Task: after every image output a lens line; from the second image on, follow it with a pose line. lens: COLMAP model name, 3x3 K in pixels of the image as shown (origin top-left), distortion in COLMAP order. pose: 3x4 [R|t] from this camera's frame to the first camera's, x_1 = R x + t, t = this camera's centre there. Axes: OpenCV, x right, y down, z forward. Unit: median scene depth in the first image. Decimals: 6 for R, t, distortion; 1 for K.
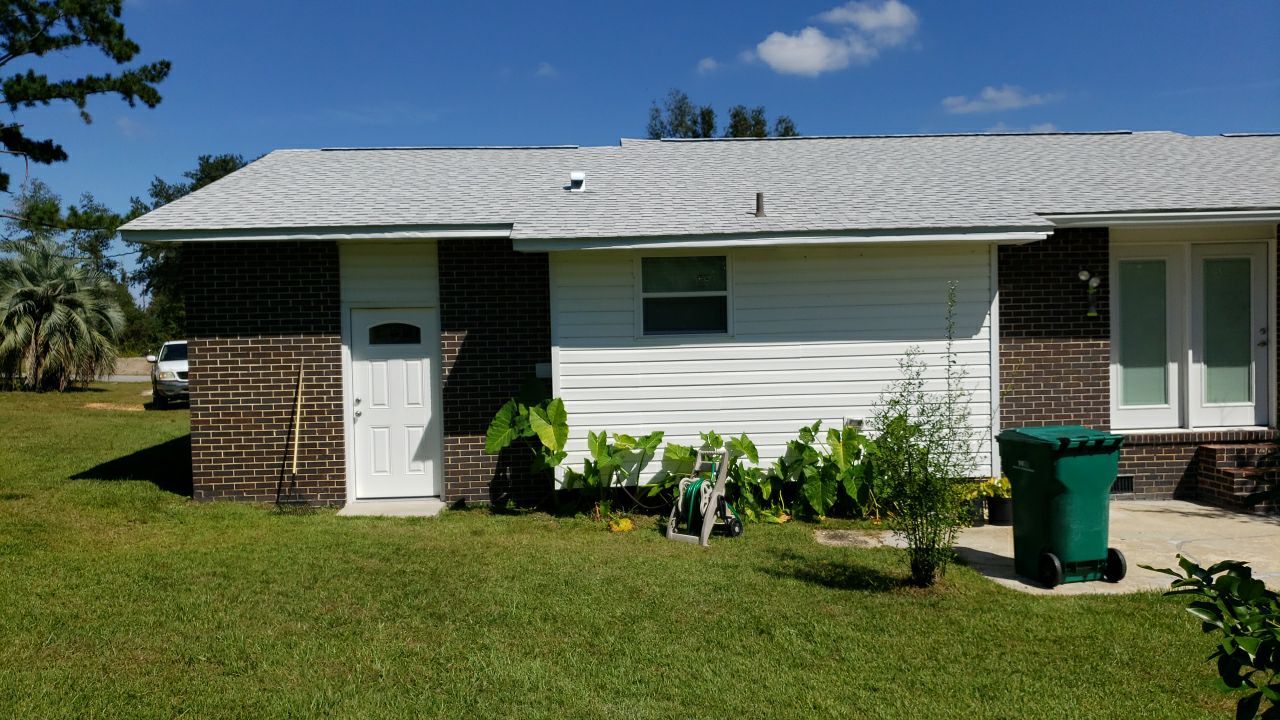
lens RADIAL K [[1058.5, 0, 617.7], [0, 1058.5, 330.1], [0, 0, 1]] dist [0.038464, -0.004921]
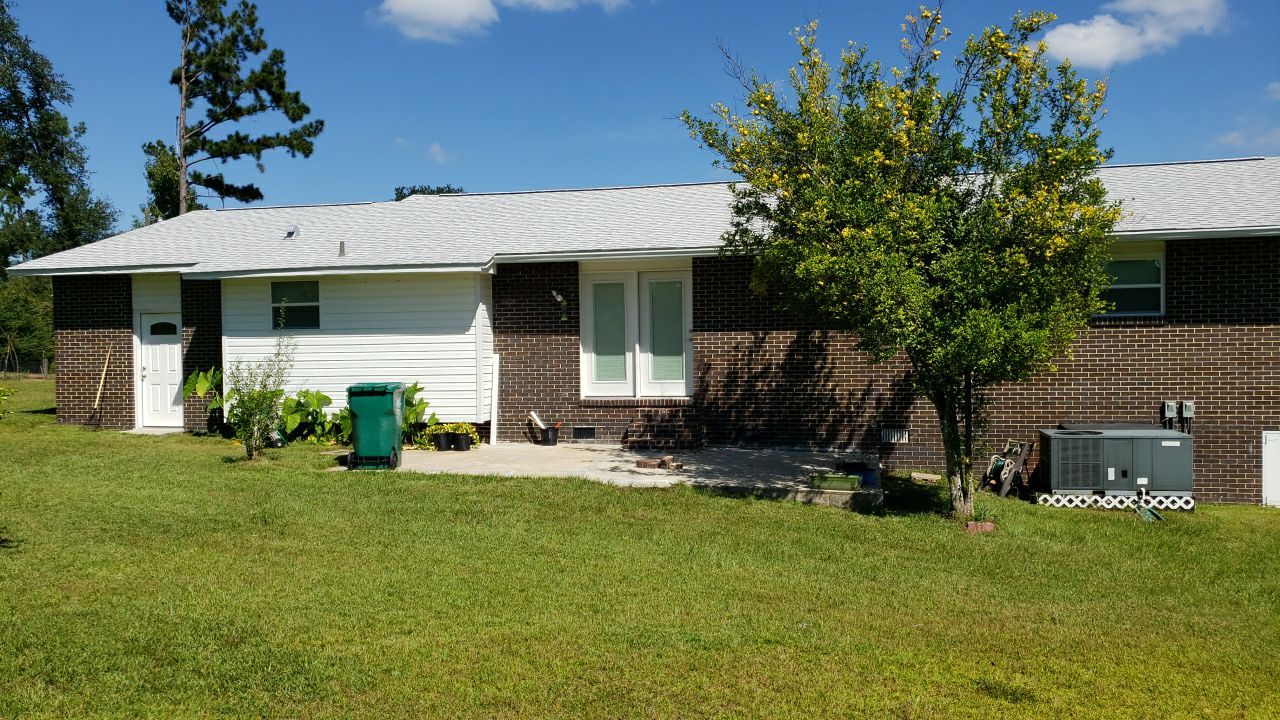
lens RADIAL K [[1031.6, 0, 601.2], [0, 1031.6, 366.5], [0, 0, 1]] dist [-0.002925, -0.003107]
pose [[0.962274, 0.016084, -0.271607, 0.911211], [-0.008052, 0.999497, 0.030663, 0.007923], [0.271963, -0.027320, 0.961920, -0.386177]]
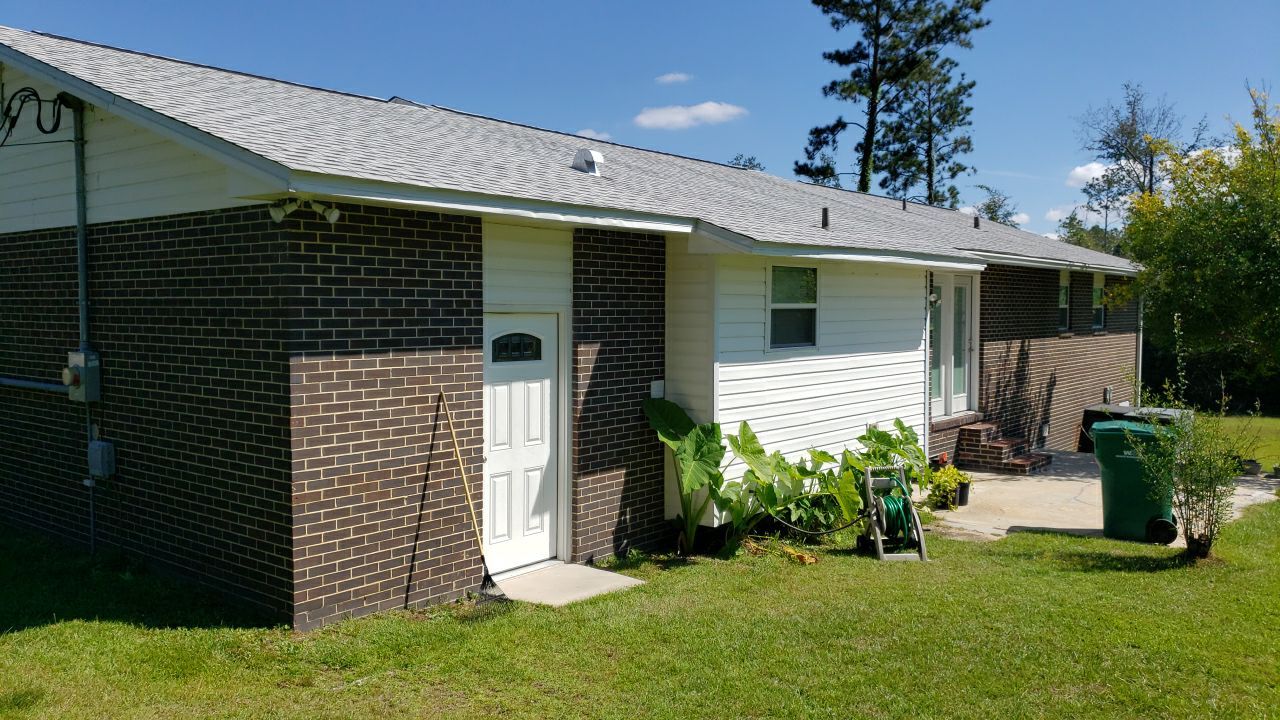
lens RADIAL K [[1039.5, 0, 641.4], [0, 1039.5, 318.0], [0, 0, 1]] dist [0.129912, -0.000528]
pose [[0.661960, 0.013579, 0.749416, -0.708707], [-0.023560, 0.999719, 0.002695, -0.021216], [-0.749169, -0.019440, 0.662094, 0.457611]]
